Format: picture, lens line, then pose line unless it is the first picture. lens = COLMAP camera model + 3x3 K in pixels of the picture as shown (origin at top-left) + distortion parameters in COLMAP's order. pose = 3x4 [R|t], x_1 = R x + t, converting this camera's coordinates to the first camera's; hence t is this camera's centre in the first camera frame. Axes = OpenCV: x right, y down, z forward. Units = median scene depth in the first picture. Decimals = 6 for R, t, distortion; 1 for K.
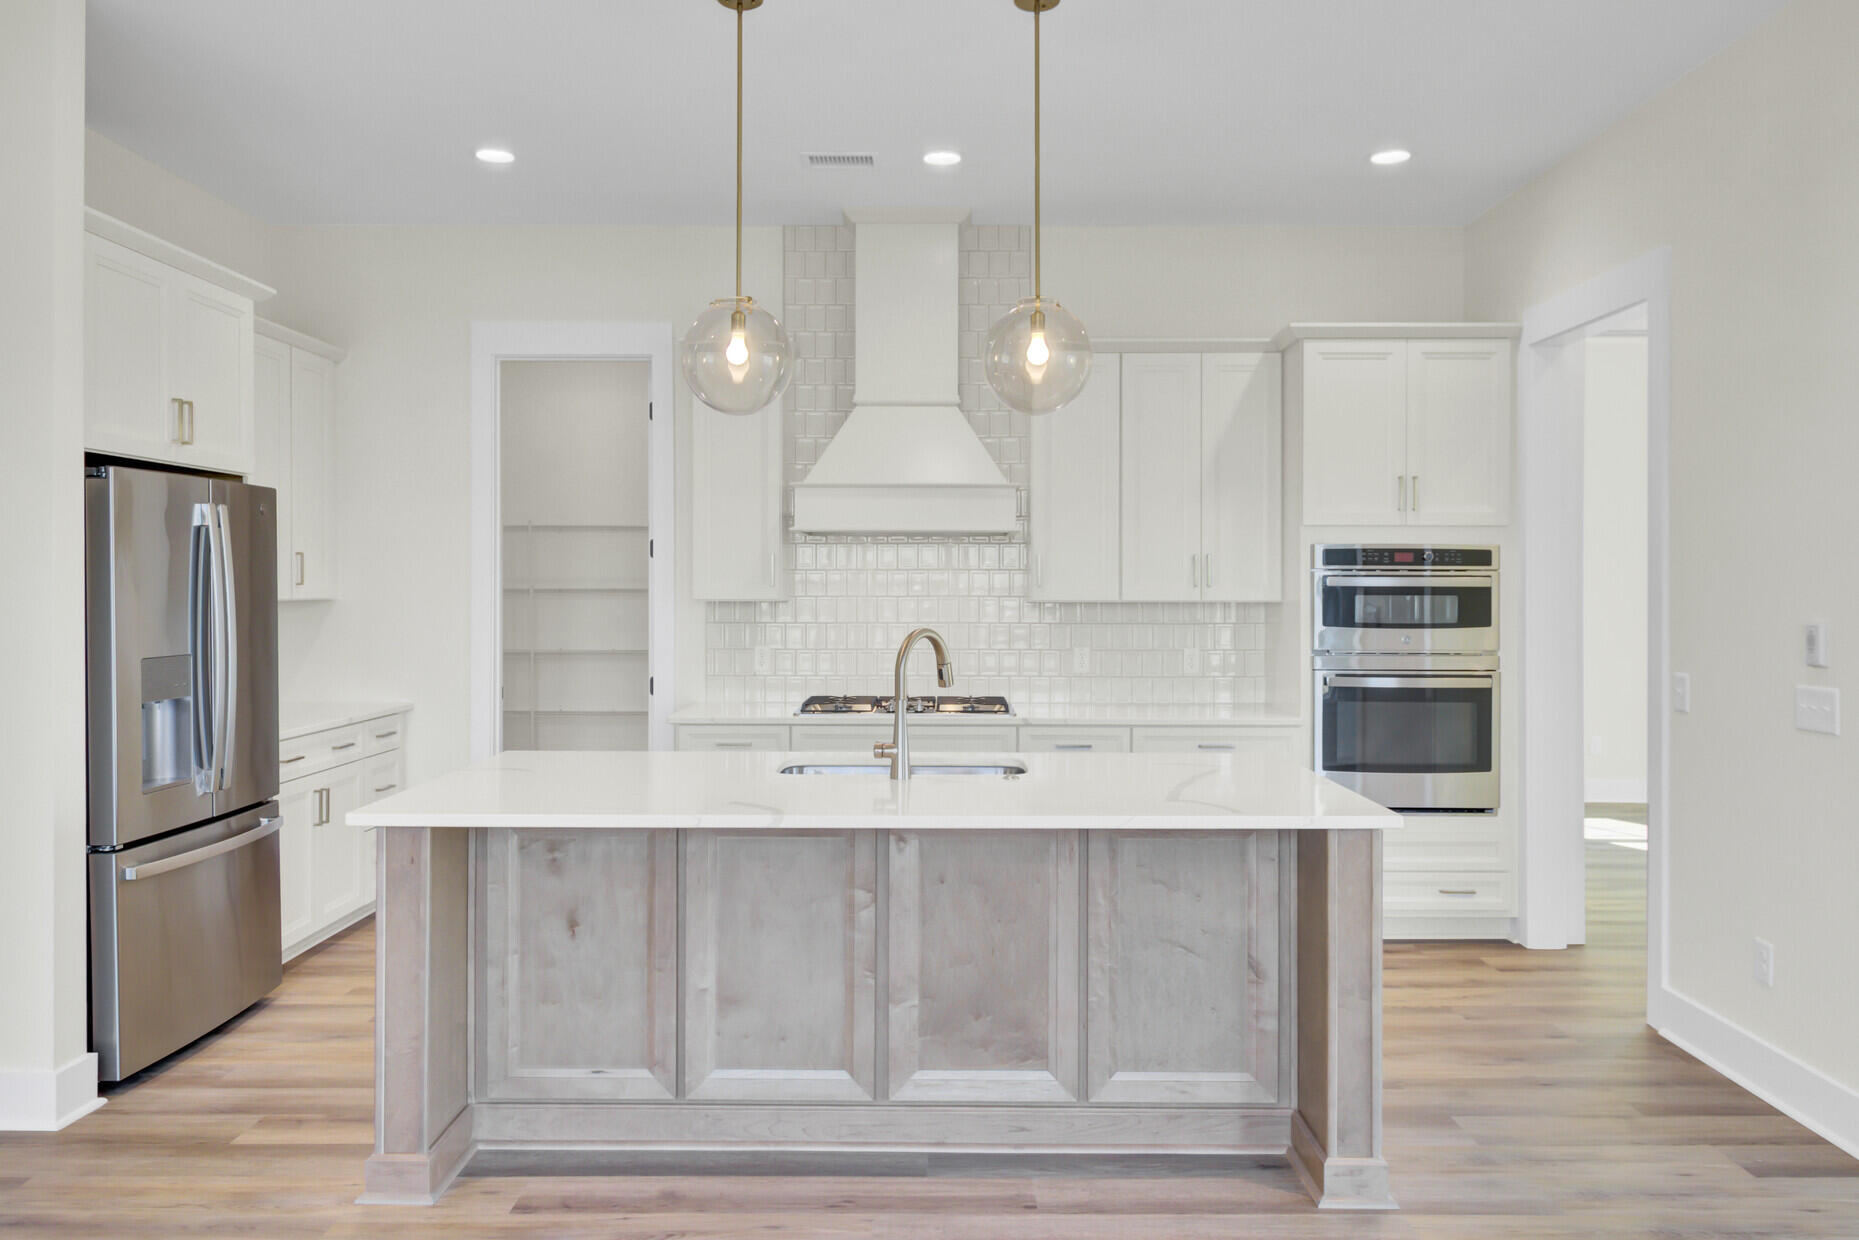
lens RADIAL K [[1326.2, 0, 934.2], [0, 1326.2, 603.2], [0, 0, 1]] dist [-0.003037, 0.004721]
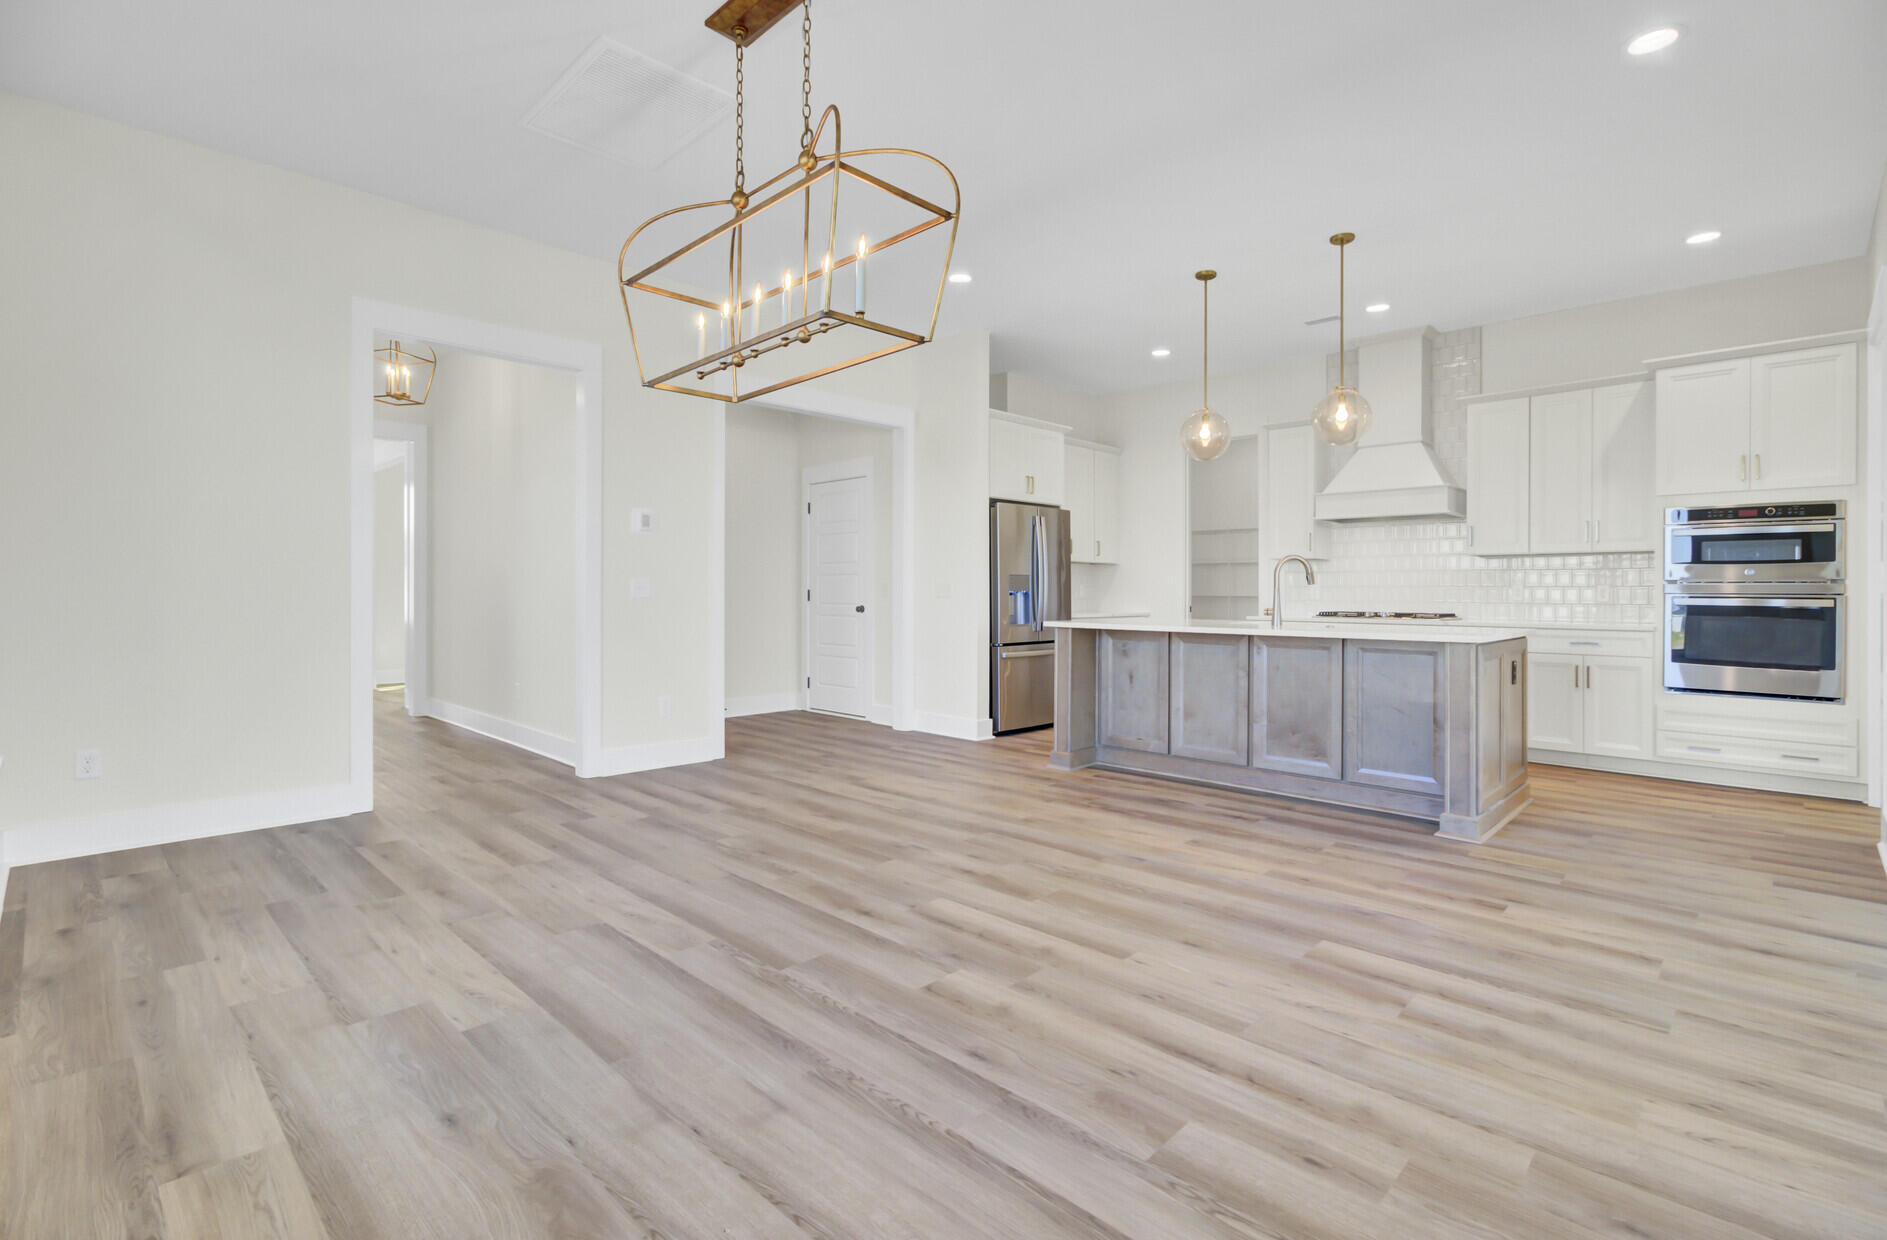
lens RADIAL K [[867.8, 0, 947.4], [0, 867.8, 610.0], [0, 0, 1]] dist [0.009228, -0.000411]
pose [[0.723528, 0.019389, -0.690022, 0.417311], [-0.012265, 0.999809, 0.015234, 0.070159], [0.690186, -0.002559, 0.723628, -0.279726]]
